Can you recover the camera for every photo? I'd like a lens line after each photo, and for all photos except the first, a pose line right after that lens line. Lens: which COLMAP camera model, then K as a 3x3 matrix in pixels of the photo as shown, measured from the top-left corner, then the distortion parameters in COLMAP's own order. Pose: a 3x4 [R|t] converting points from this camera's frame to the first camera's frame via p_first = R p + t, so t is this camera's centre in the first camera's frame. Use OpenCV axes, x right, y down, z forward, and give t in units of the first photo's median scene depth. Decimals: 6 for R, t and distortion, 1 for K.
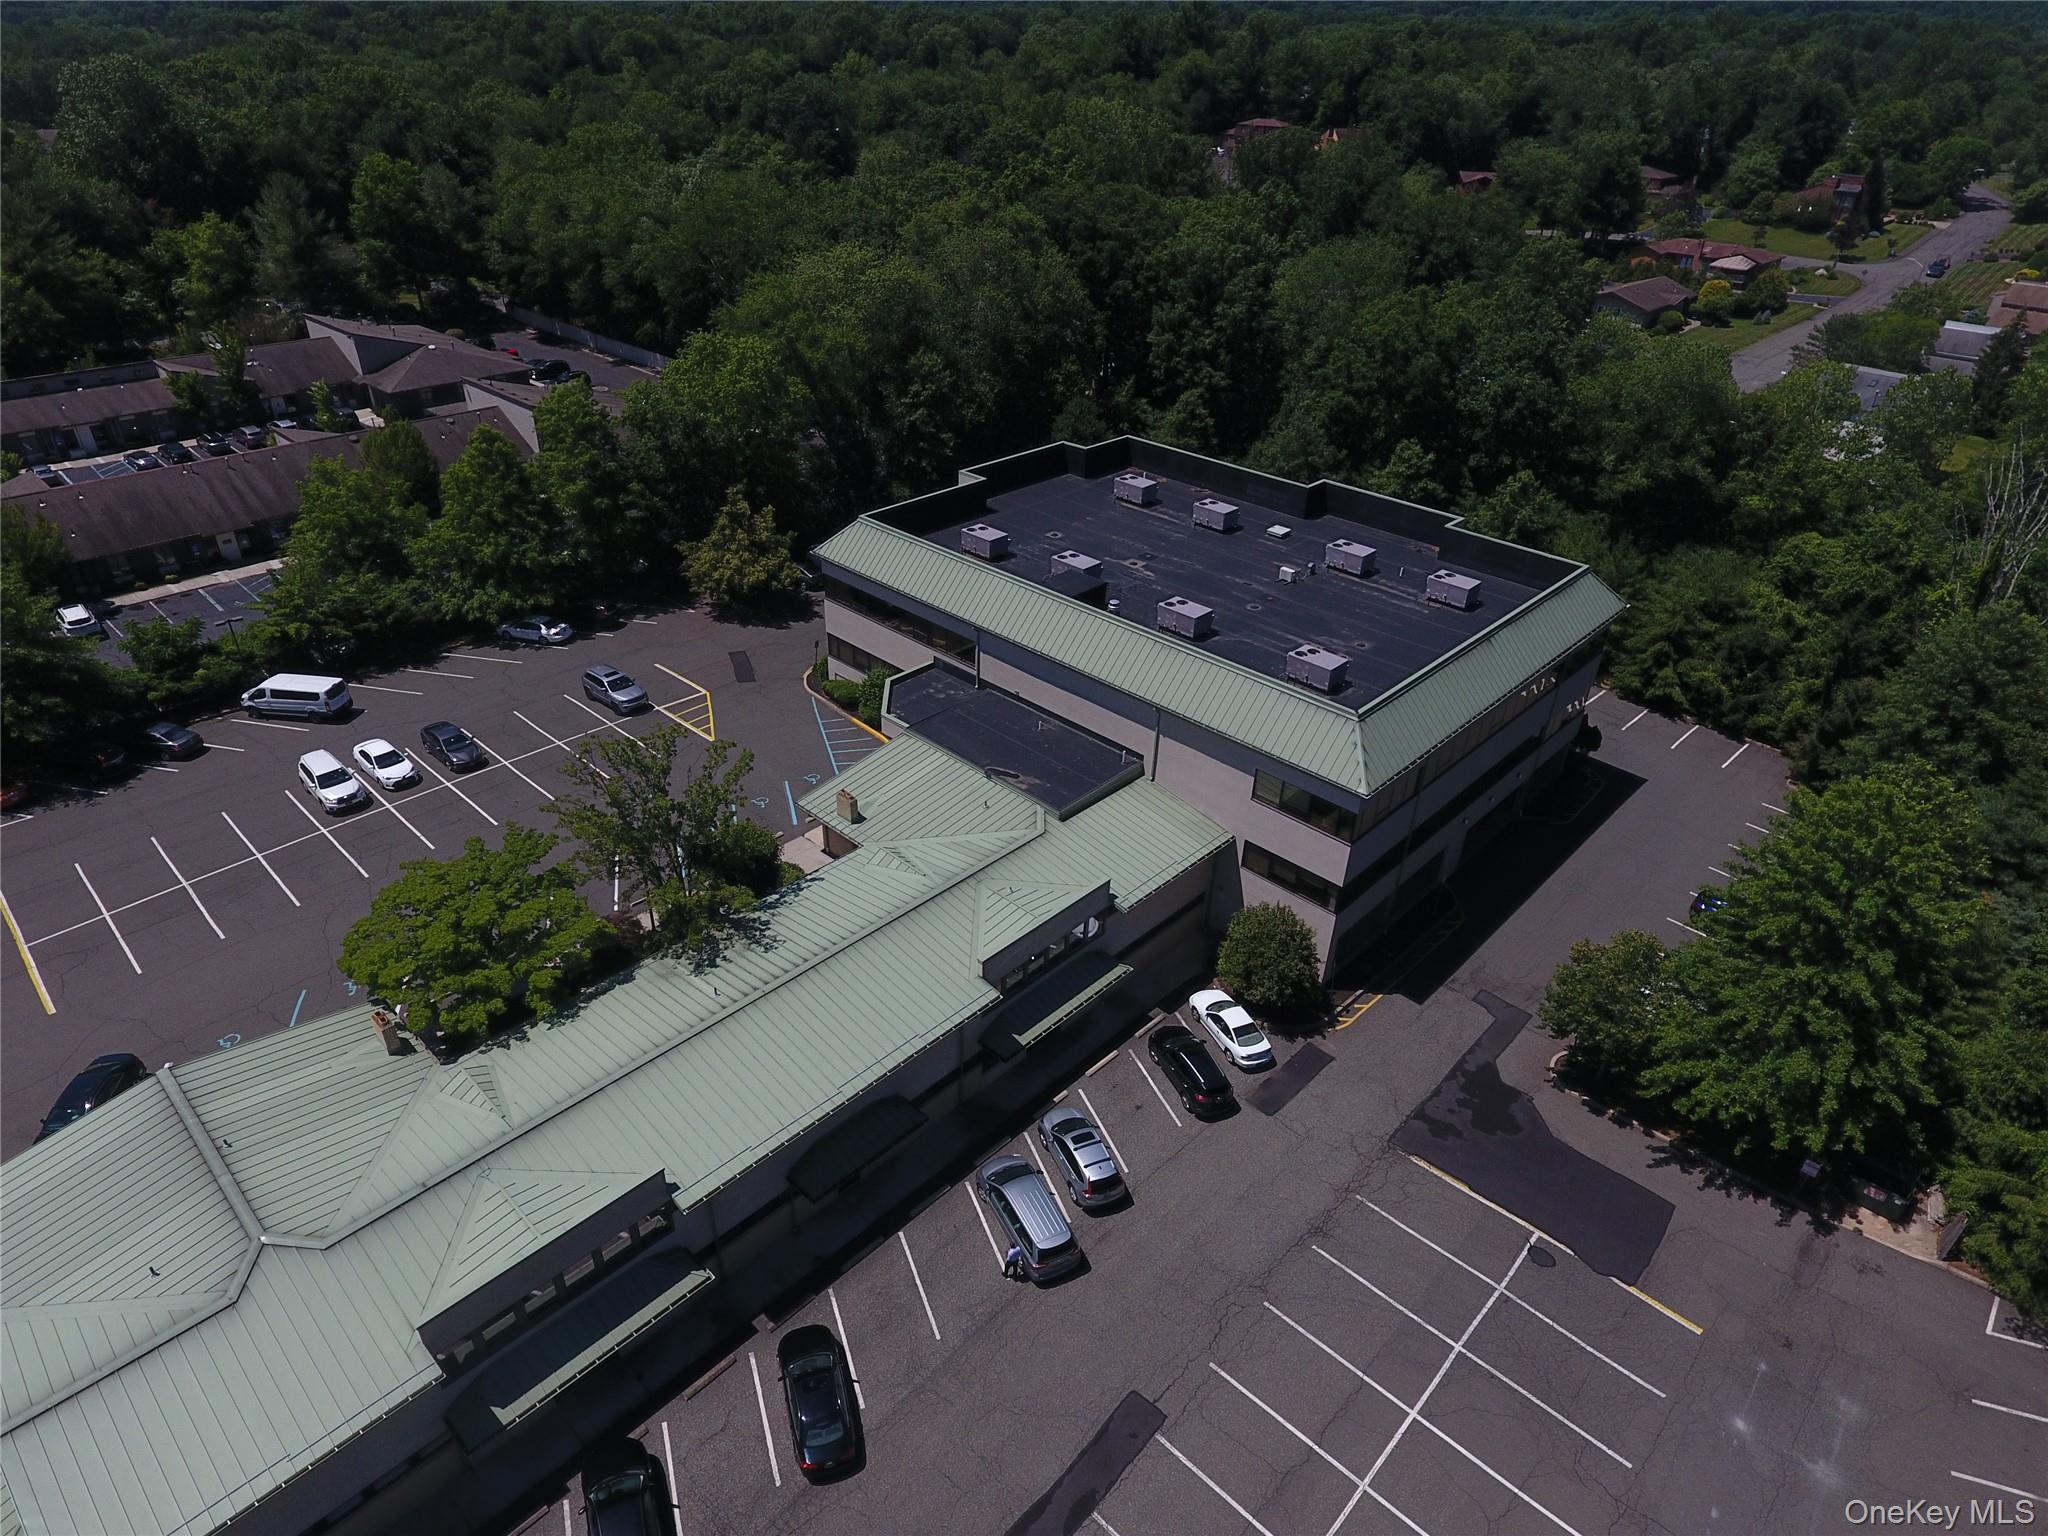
lens RADIAL K [[1190.1, 0, 1012.0], [0, 1190.1, 802.5], [0, 0, 1]] dist [-0.001605, -0.003462]
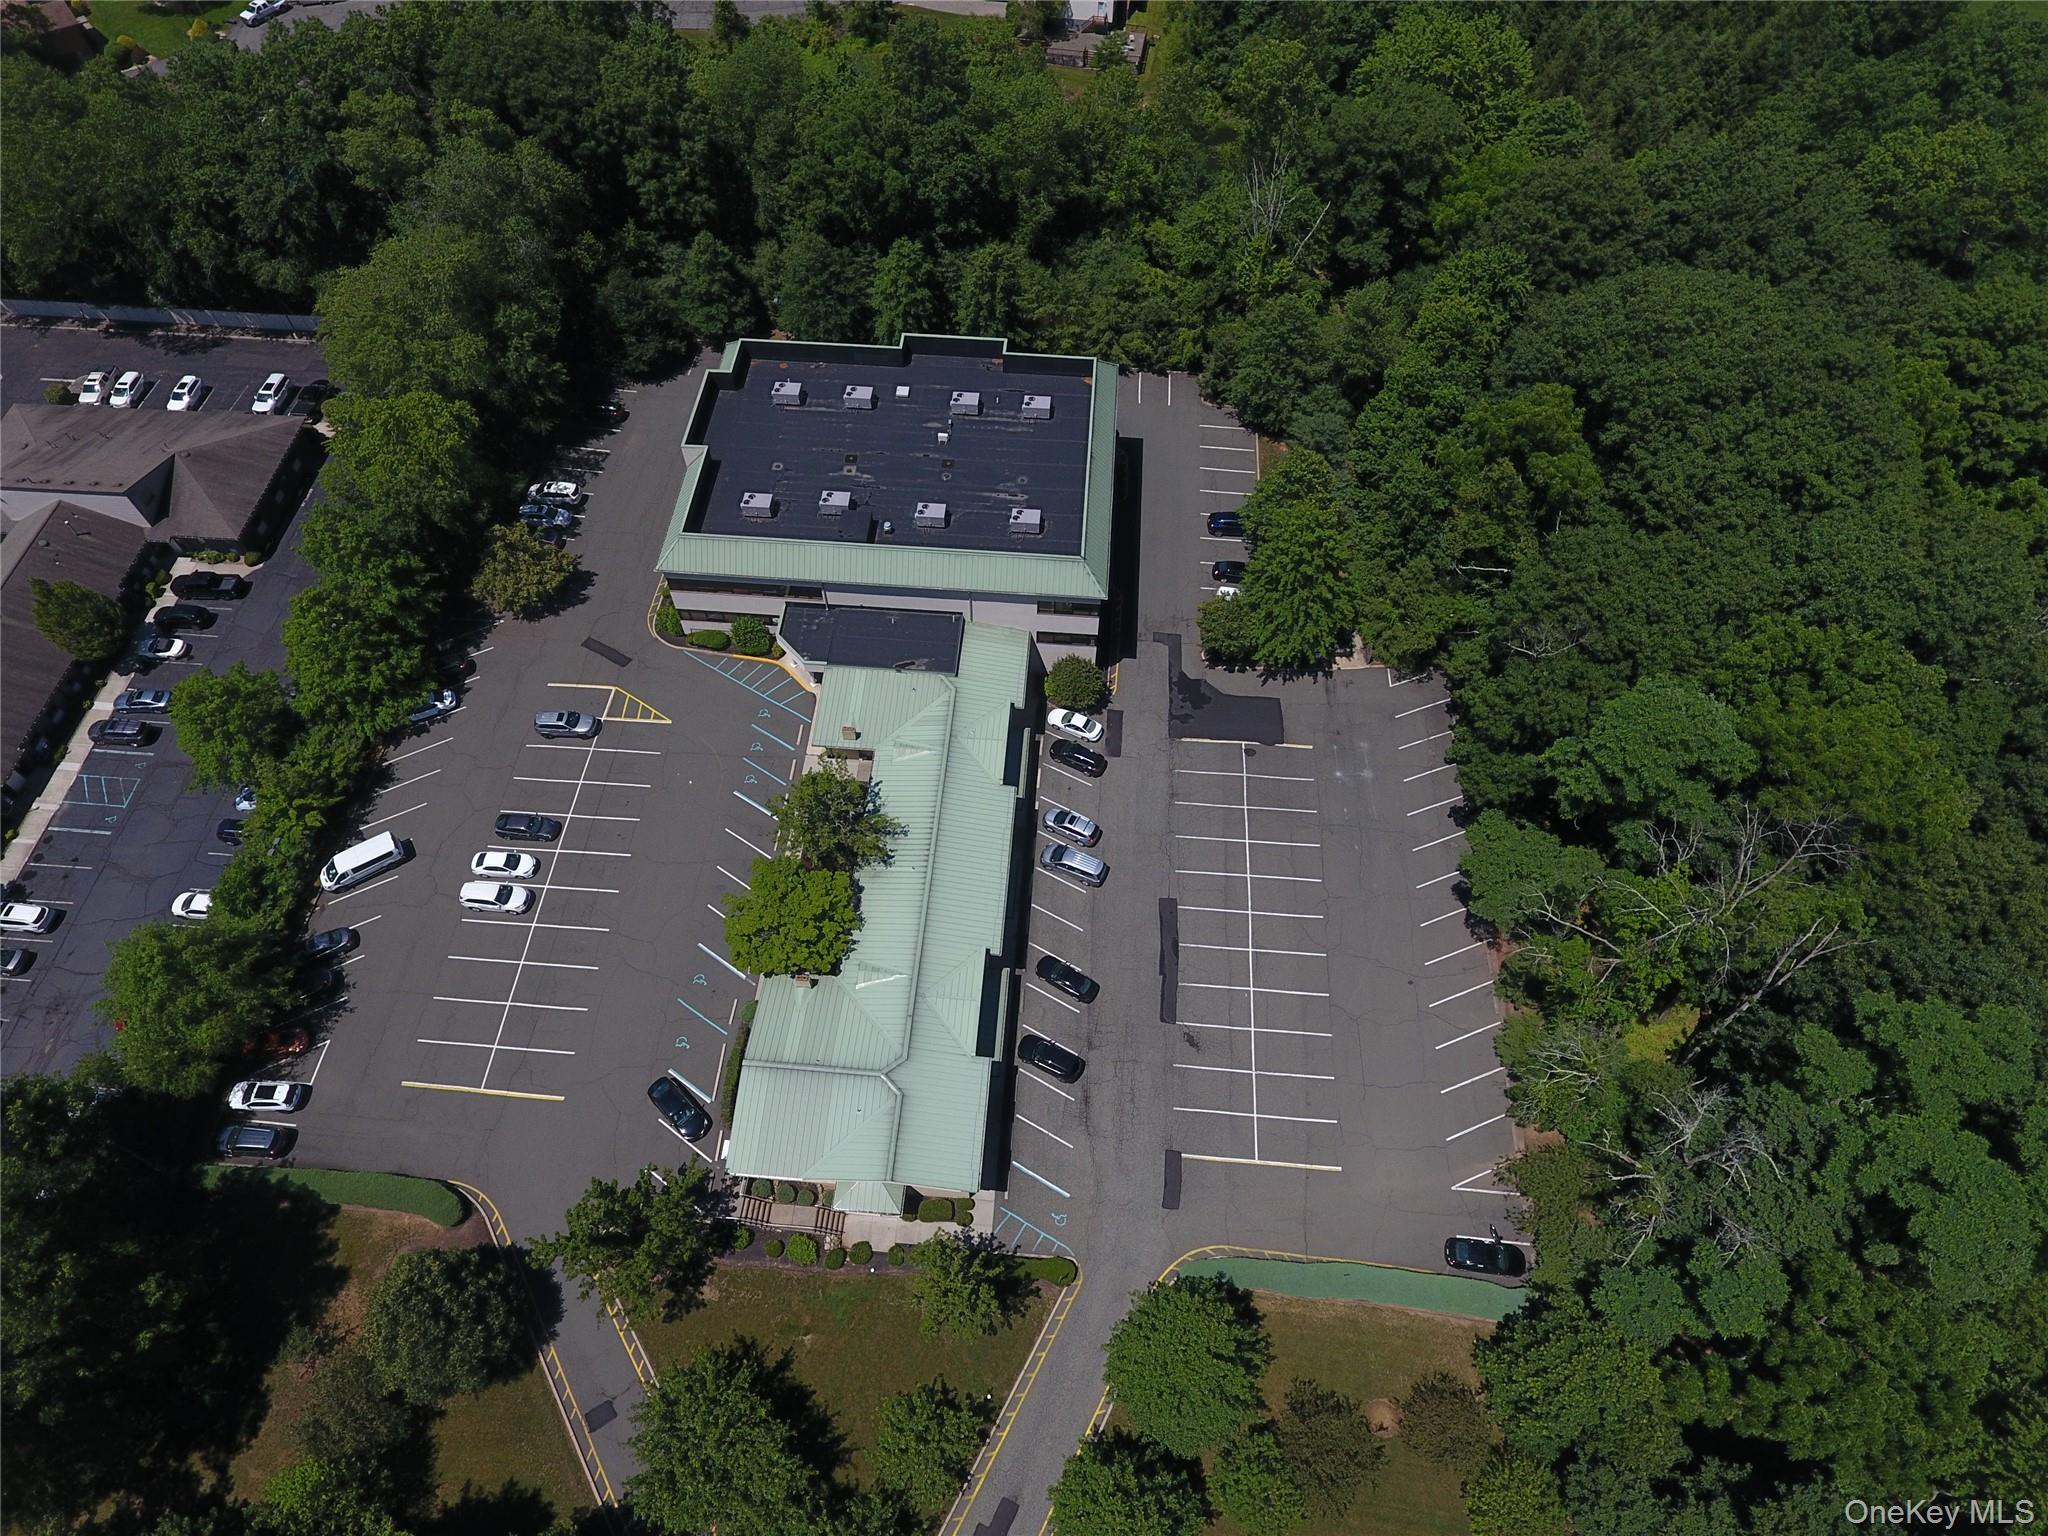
lens RADIAL K [[1190.1, 0, 1012.0], [0, 1190.1, 802.5], [0, 0, 1]] dist [-0.001605, -0.003462]
pose [[0.771448, -0.553891, 0.313167, -0.480517], [0.362520, 0.787085, 0.499075, -0.600258], [-0.522922, -0.271481, 0.807991, -0.457122]]
